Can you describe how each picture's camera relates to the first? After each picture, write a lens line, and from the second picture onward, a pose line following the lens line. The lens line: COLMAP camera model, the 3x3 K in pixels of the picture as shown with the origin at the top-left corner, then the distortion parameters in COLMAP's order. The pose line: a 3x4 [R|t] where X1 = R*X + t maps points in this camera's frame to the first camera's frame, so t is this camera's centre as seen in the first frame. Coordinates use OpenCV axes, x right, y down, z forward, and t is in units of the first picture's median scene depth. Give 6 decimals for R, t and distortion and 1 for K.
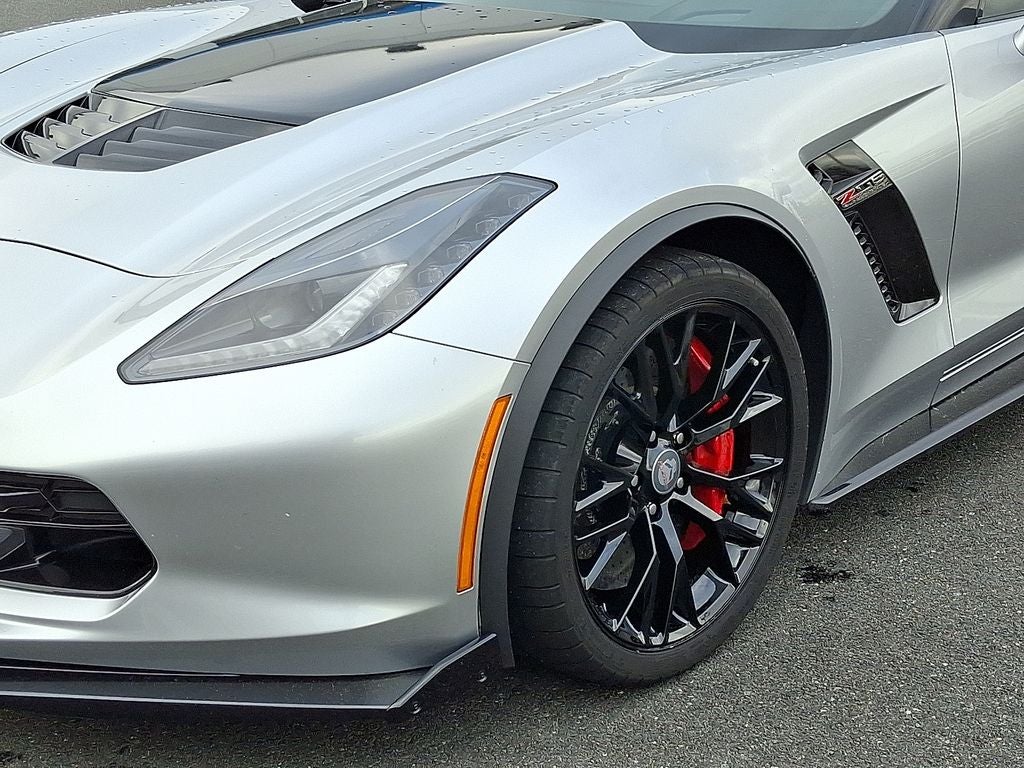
lens RADIAL K [[1867.0, 0, 512.0], [0, 1867.0, 384.0], [0, 0, 1]] dist [0.155138, -0.073435]
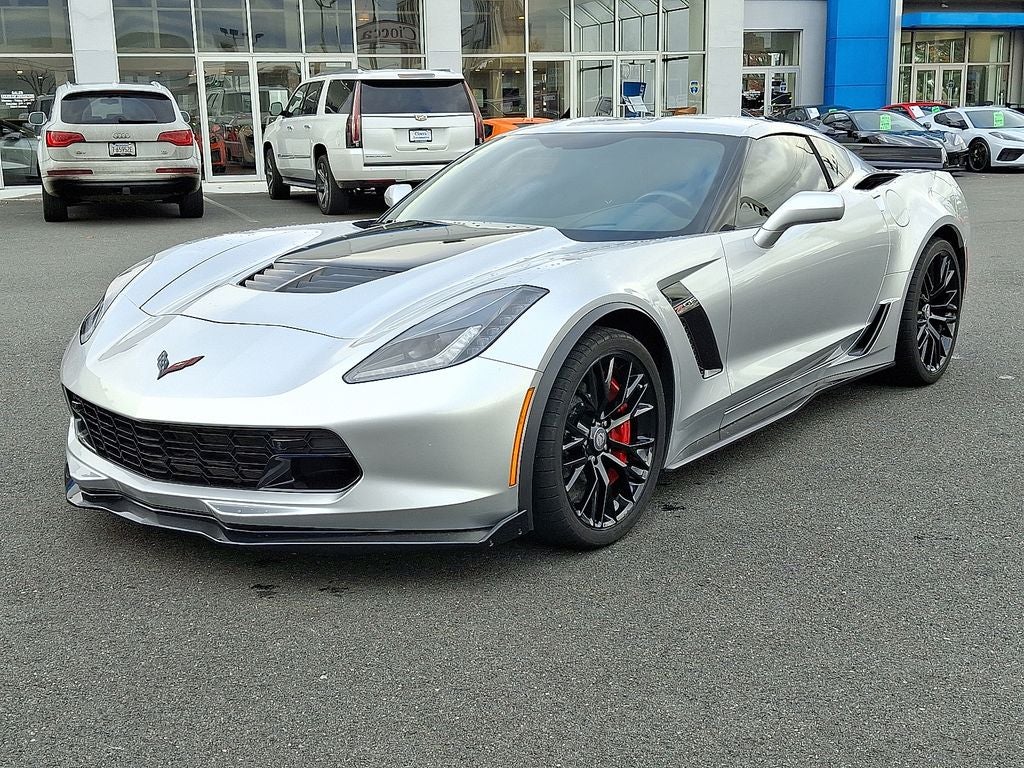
lens RADIAL K [[1464.3, 0, 481.8], [0, 1464.3, 380.5], [0, 0, 1]] dist [0.104748, -0.038131]
pose [[0.994509, -0.006878, 0.104422, -0.201869], [0.020966, 0.990702, -0.134421, 0.190161], [-0.102526, 0.135872, 0.985407, -0.516839]]
